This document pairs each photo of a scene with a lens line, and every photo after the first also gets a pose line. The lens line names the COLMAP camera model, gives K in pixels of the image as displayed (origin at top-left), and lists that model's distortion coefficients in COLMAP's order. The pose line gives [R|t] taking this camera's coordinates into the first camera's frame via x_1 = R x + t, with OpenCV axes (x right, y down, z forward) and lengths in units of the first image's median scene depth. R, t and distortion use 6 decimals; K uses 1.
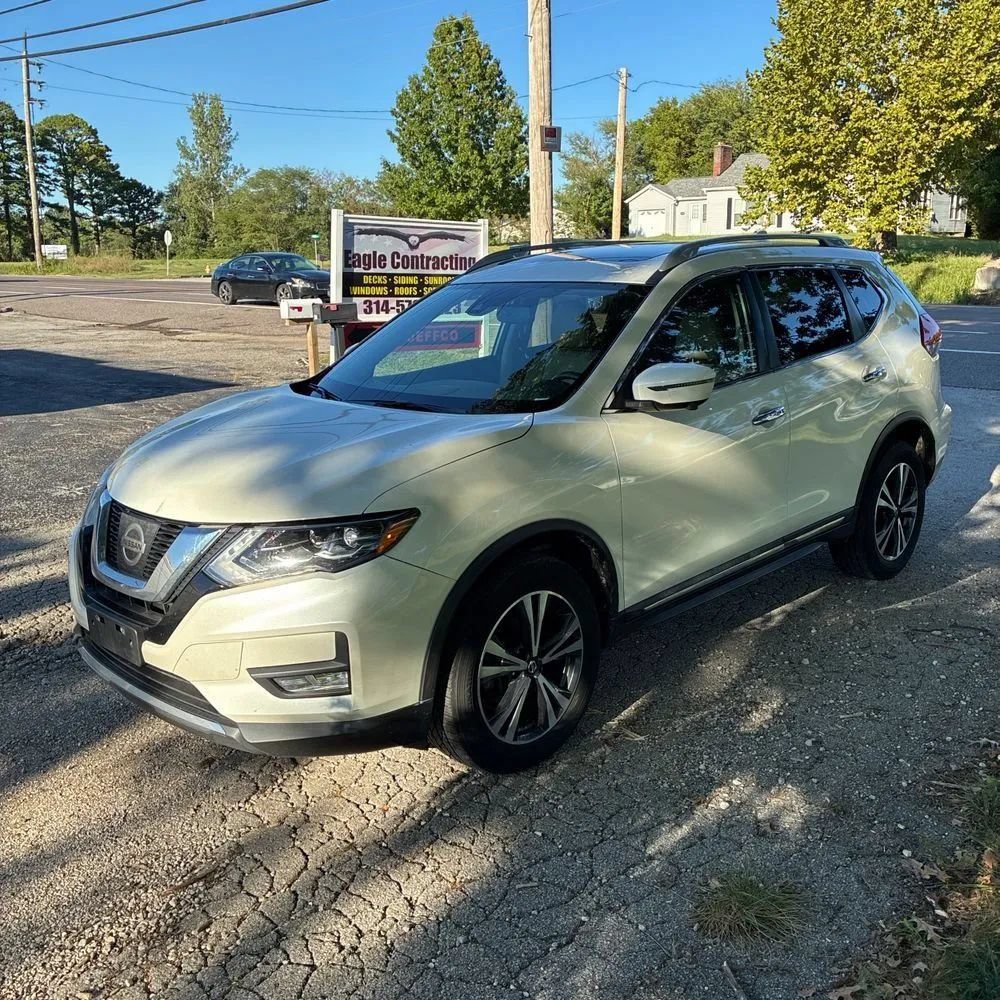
lens RADIAL K [[1009.3, 0, 496.9], [0, 1009.3, 493.6], [0, 0, 1]] dist [0.019959, 0.000000]
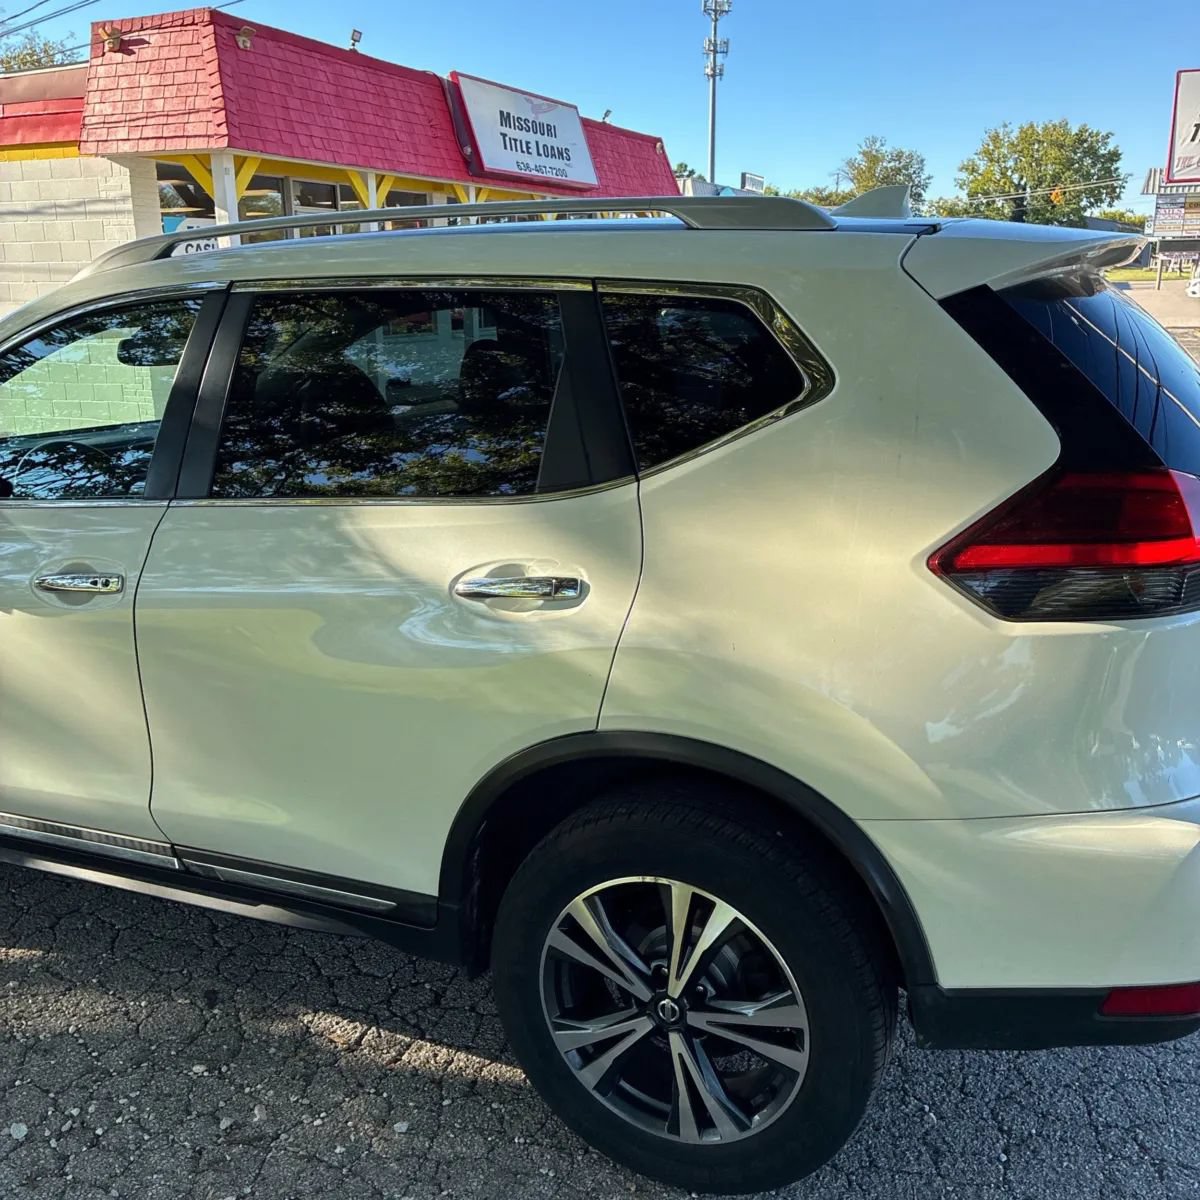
lens RADIAL K [[1211.1, 0, 591.0], [0, 1211.1, 603.5], [0, 0, 1]] dist [0.019959, 0.000000]
pose [[0.342445, 0.245367, -0.906932, 0.356016], [-0.203441, 0.961760, 0.183385, -0.090288], [0.917248, 0.121708, 0.379267, 0.395985]]
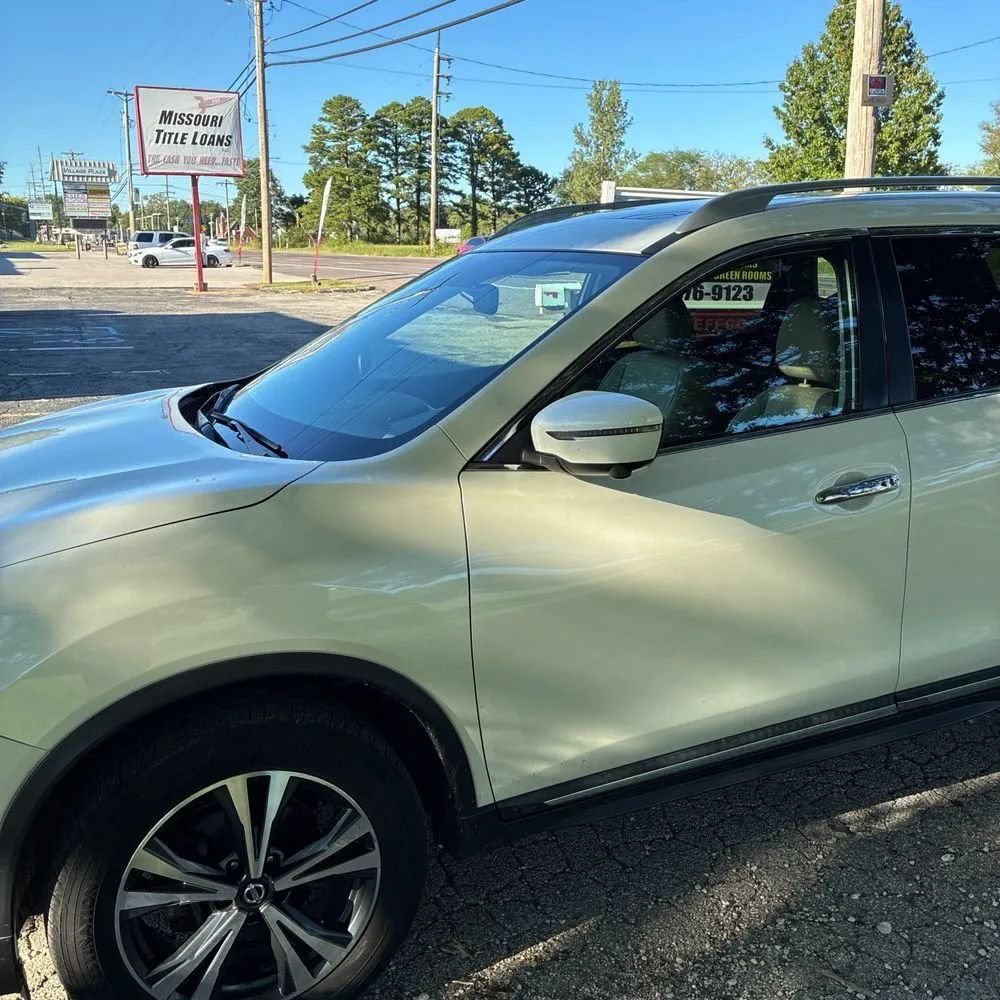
lens RADIAL K [[1009.3, 0, 493.4], [0, 1009.3, 496.5], [0, 0, 1]] dist [0.019959, 0.000000]
pose [[0.930174, 0.096338, -0.354254, 0.110135], [-0.090439, 0.995348, 0.033212, -0.028857], [0.355805, 0.001146, 0.934559, 0.153932]]
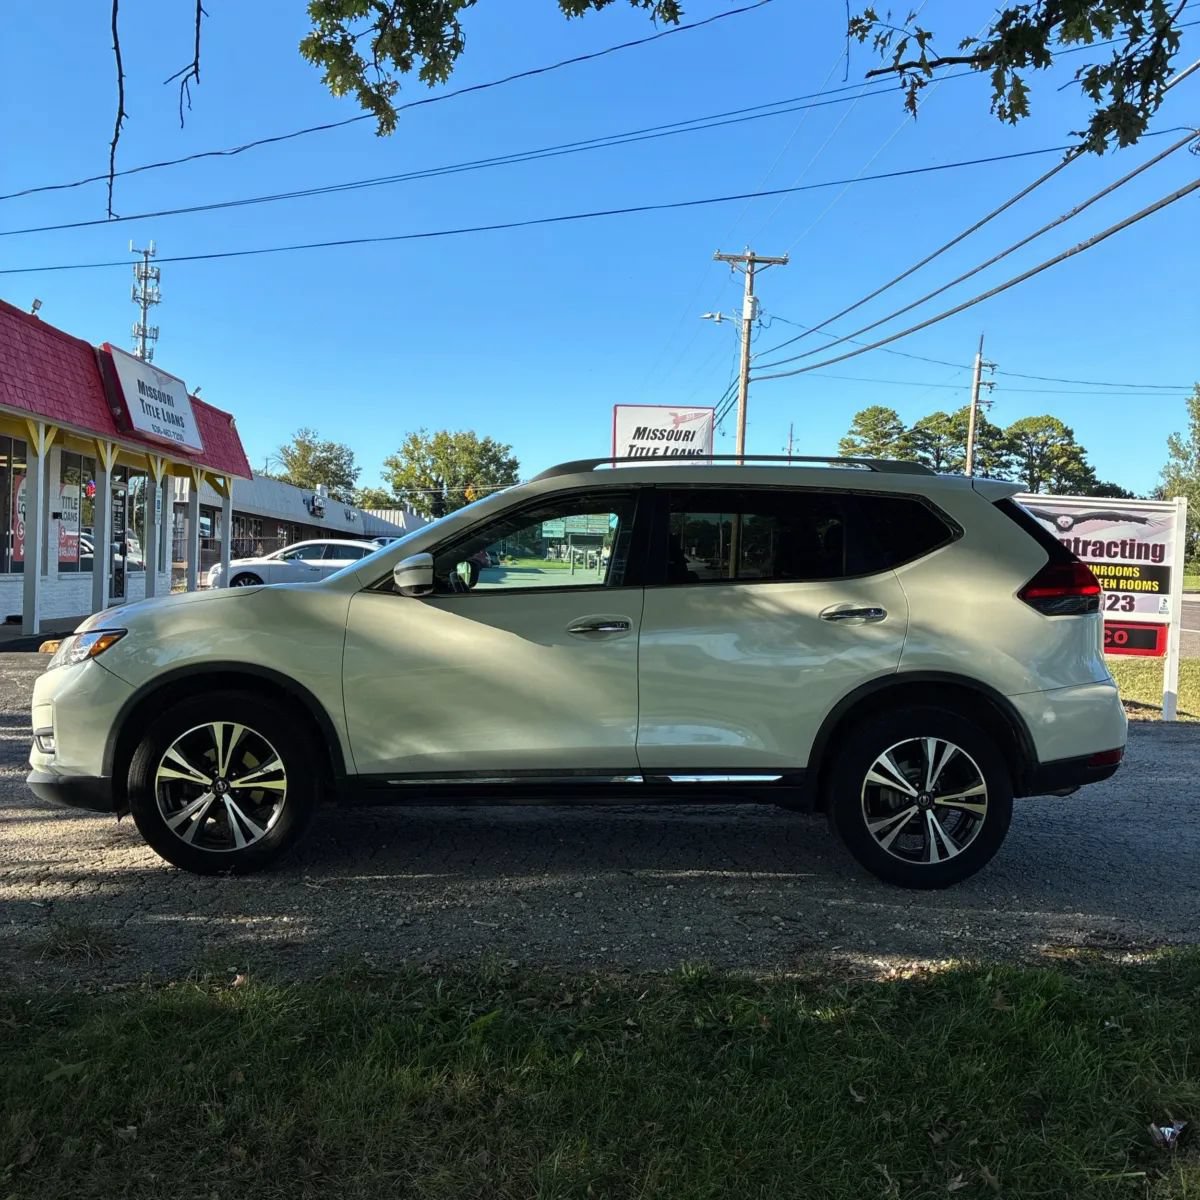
lens RADIAL K [[1211.1, 0, 592.1], [0, 1211.1, 596.2], [0, 0, 1]] dist [0.019959, 0.000000]
pose [[0.726515, 0.046668, -0.685565, 0.412682], [-0.189305, 0.972677, -0.134401, 0.019450], [0.660561, 0.227425, 0.715498, 0.066185]]
